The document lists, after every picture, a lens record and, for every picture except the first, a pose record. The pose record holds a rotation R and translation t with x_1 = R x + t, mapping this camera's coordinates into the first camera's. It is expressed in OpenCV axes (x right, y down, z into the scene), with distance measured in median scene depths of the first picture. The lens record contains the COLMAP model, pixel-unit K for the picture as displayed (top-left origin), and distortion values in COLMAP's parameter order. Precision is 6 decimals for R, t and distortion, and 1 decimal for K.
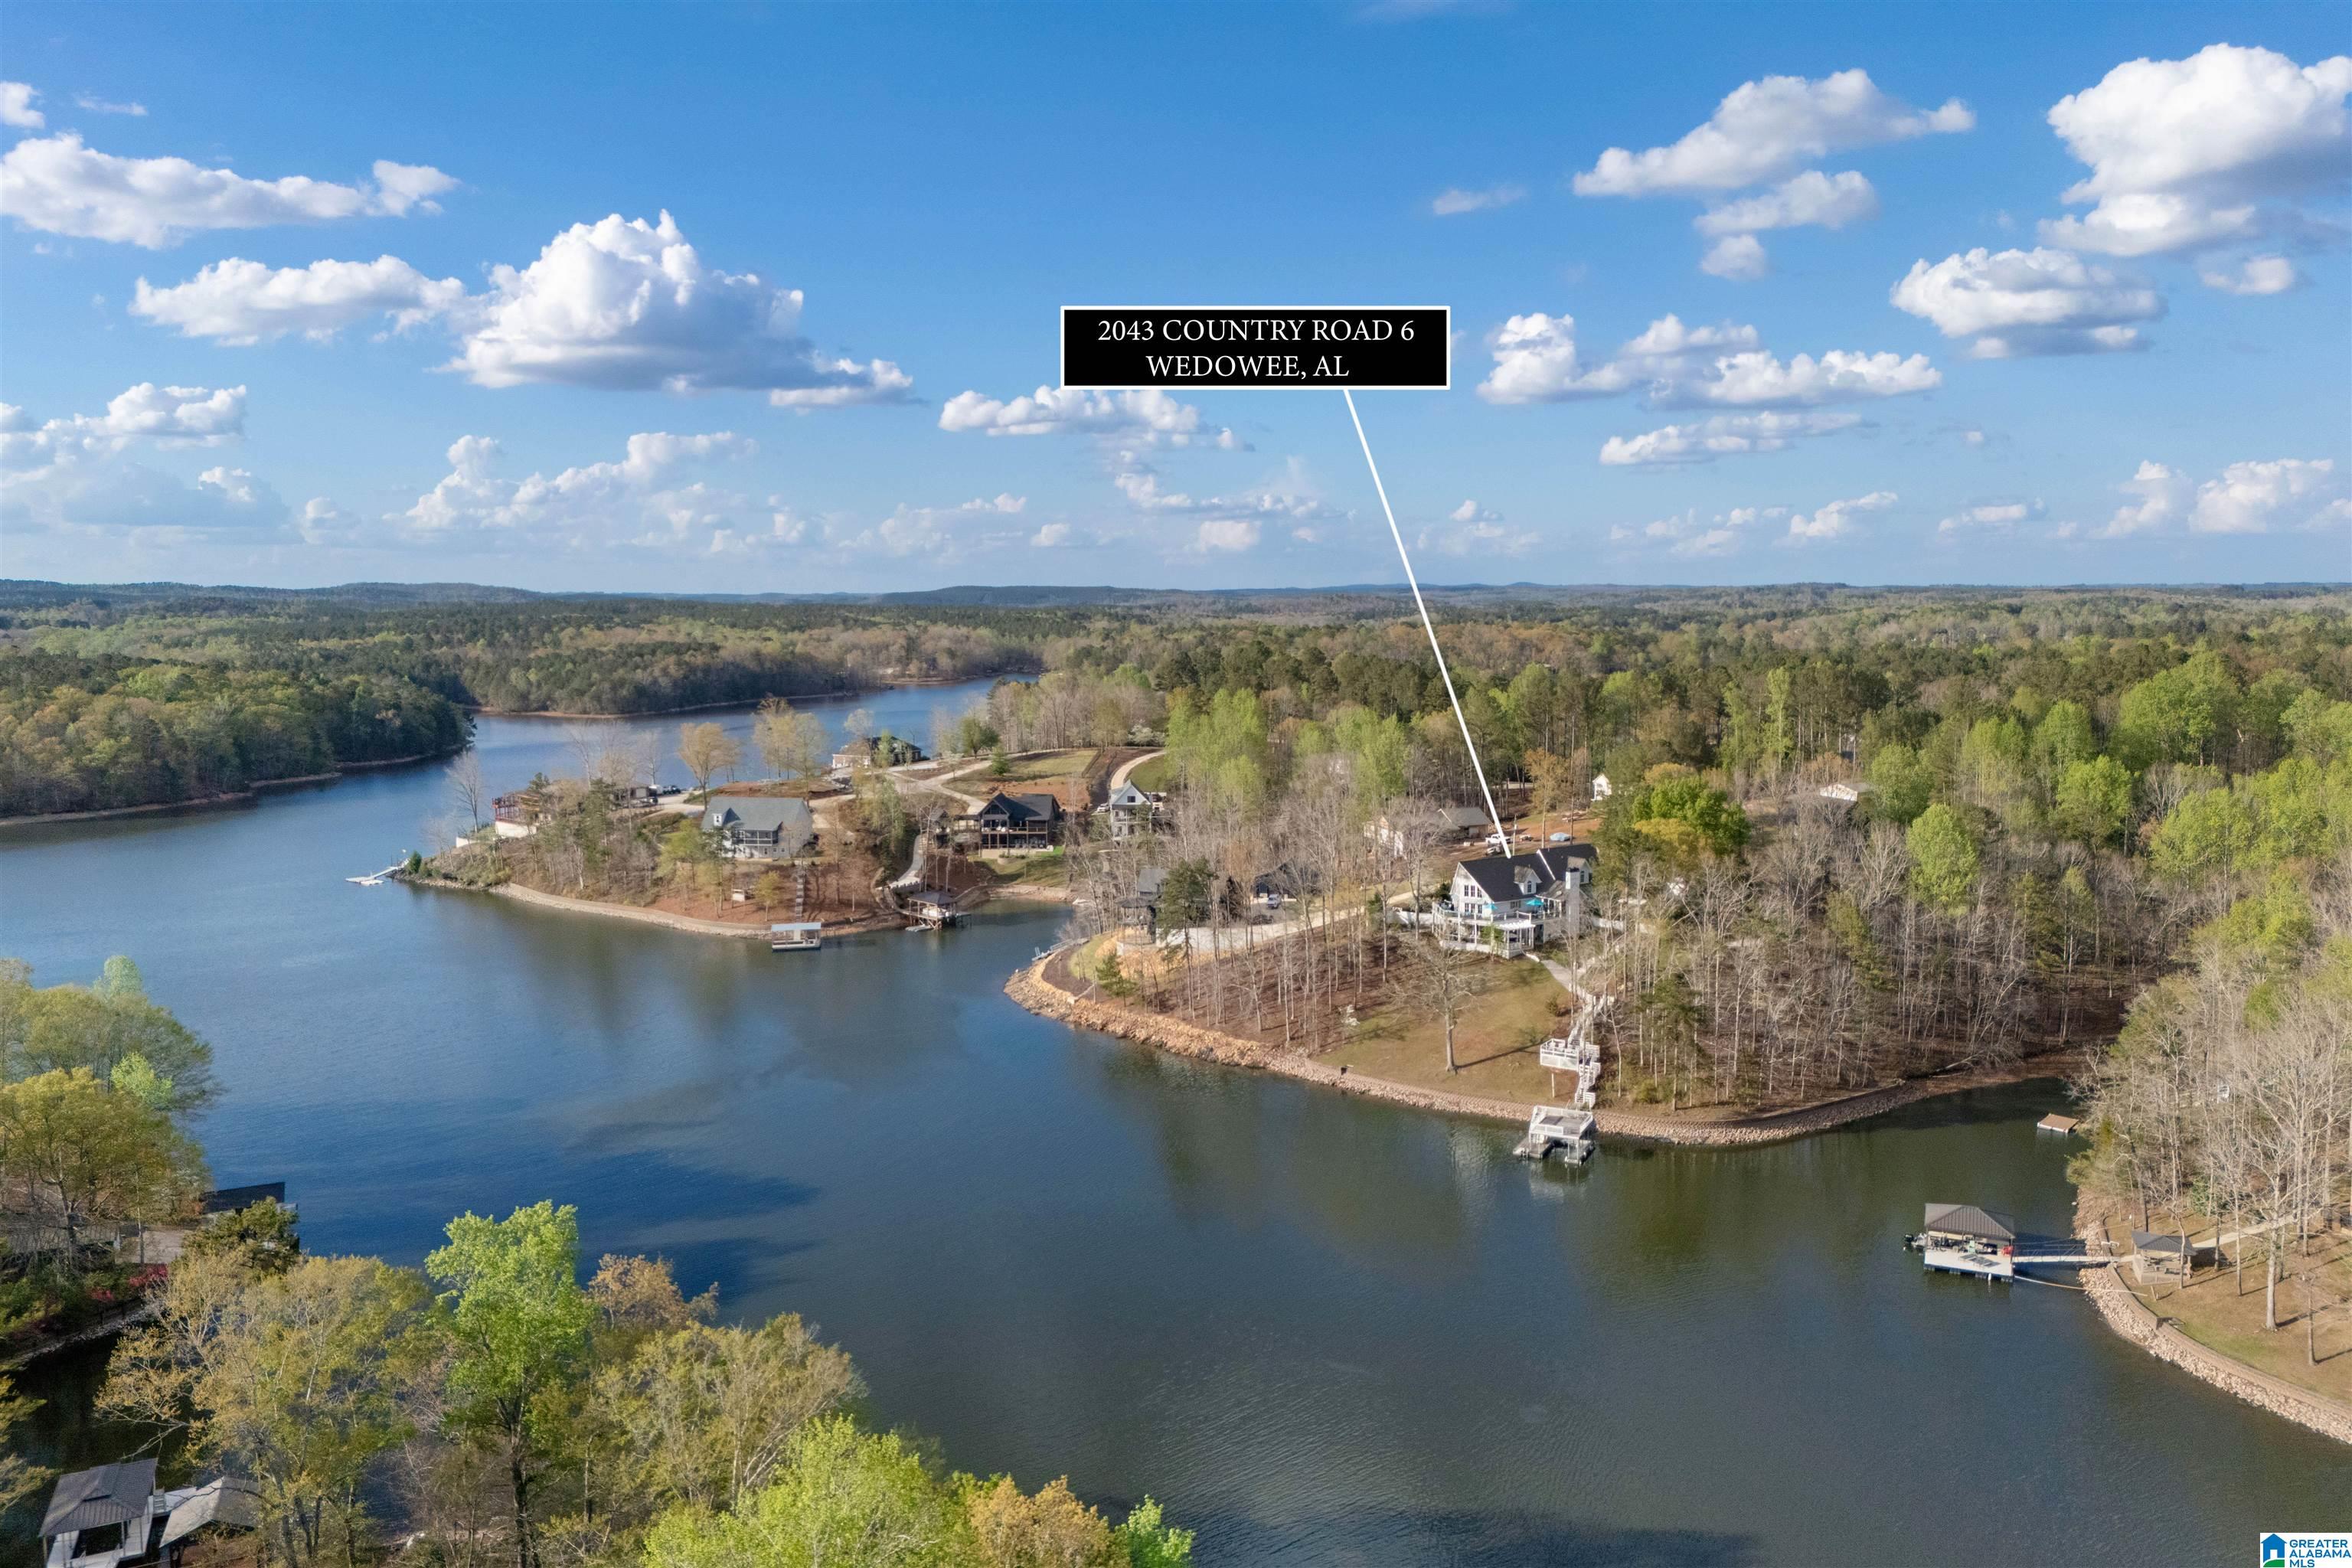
lens RADIAL K [[1682.1, 0, 1176.0], [0, 1682.1, 784.0], [0, 0, 1]] dist [0.100173, -0.121185]
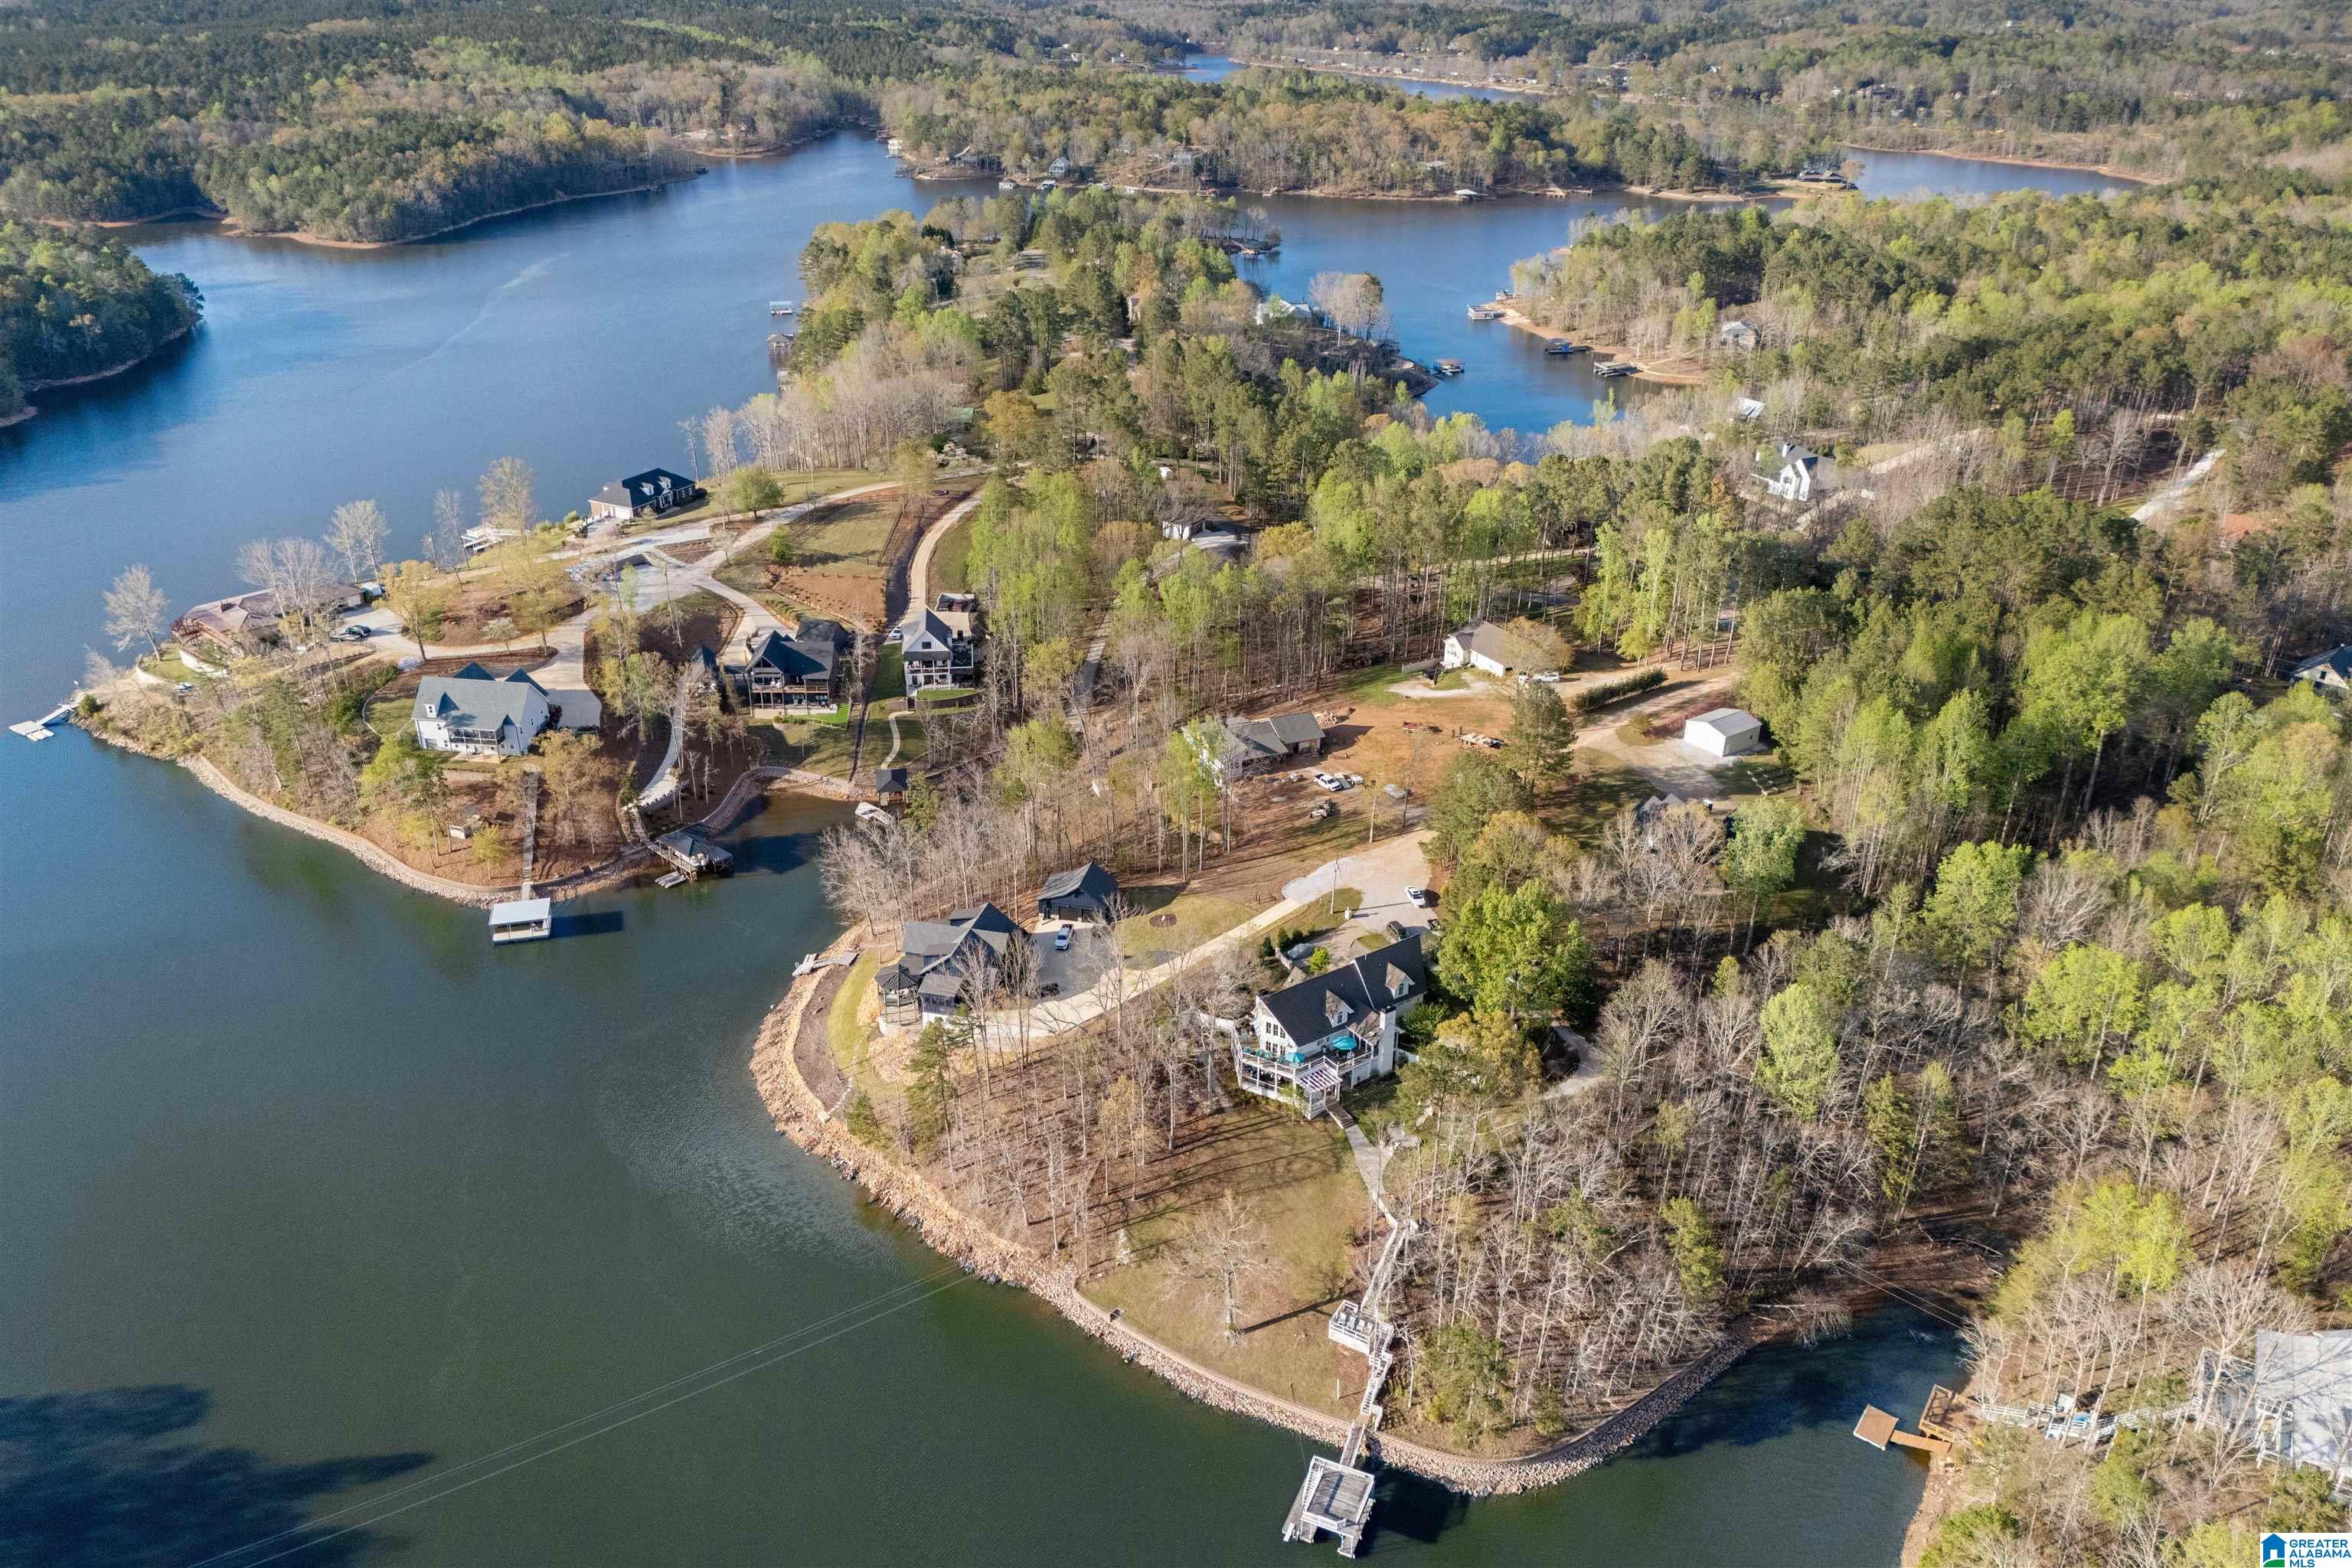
lens RADIAL K [[1672.1, 0, 1176.0], [0, 1672.1, 784.0], [0, 0, 1]] dist [0.073026, -0.074314]
pose [[0.997720, -0.013796, 0.066068, 0.066317], [-0.010334, 0.936117, 0.351538, -0.344628], [-0.066697, -0.351419, 0.933839, 0.229080]]
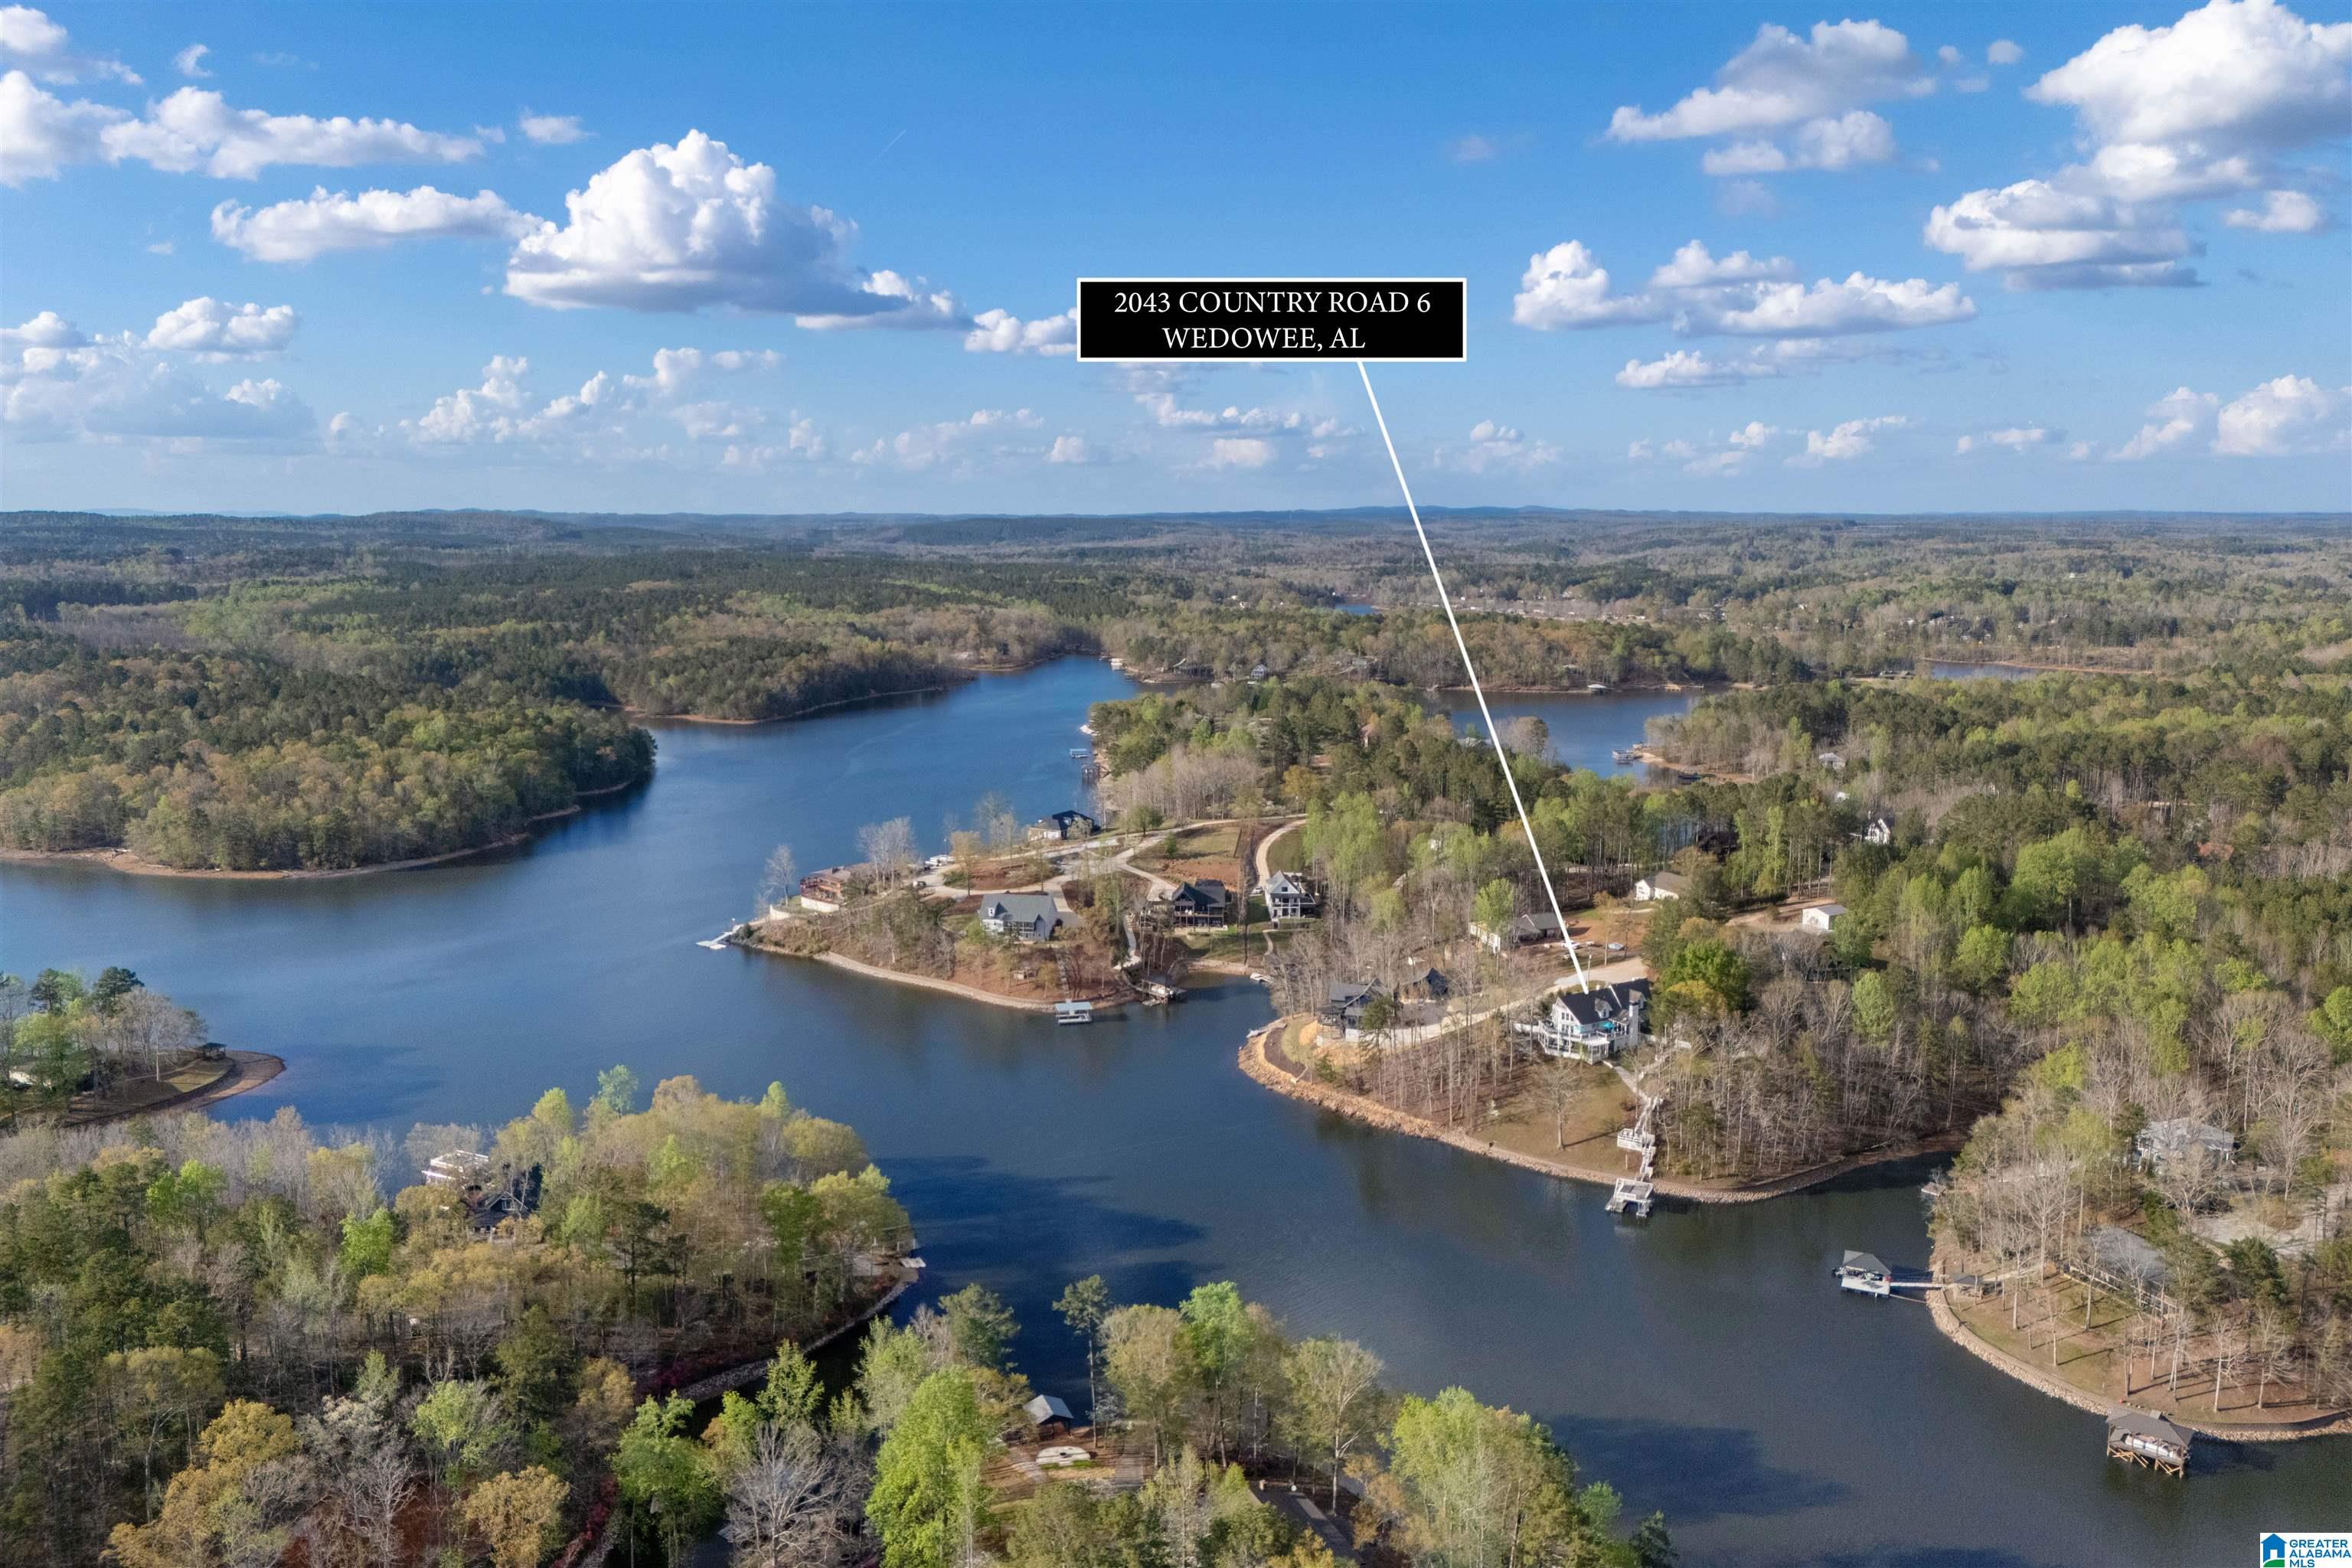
lens RADIAL K [[1682.1, 0, 1176.0], [0, 1682.1, 784.0], [0, 0, 1]] dist [0.100173, -0.121185]
pose [[0.999977, 0.006287, -0.002495, -0.165440], [-0.006158, 0.998803, 0.048517, -0.207202], [0.002797, -0.048501, 0.998819, -0.486928]]
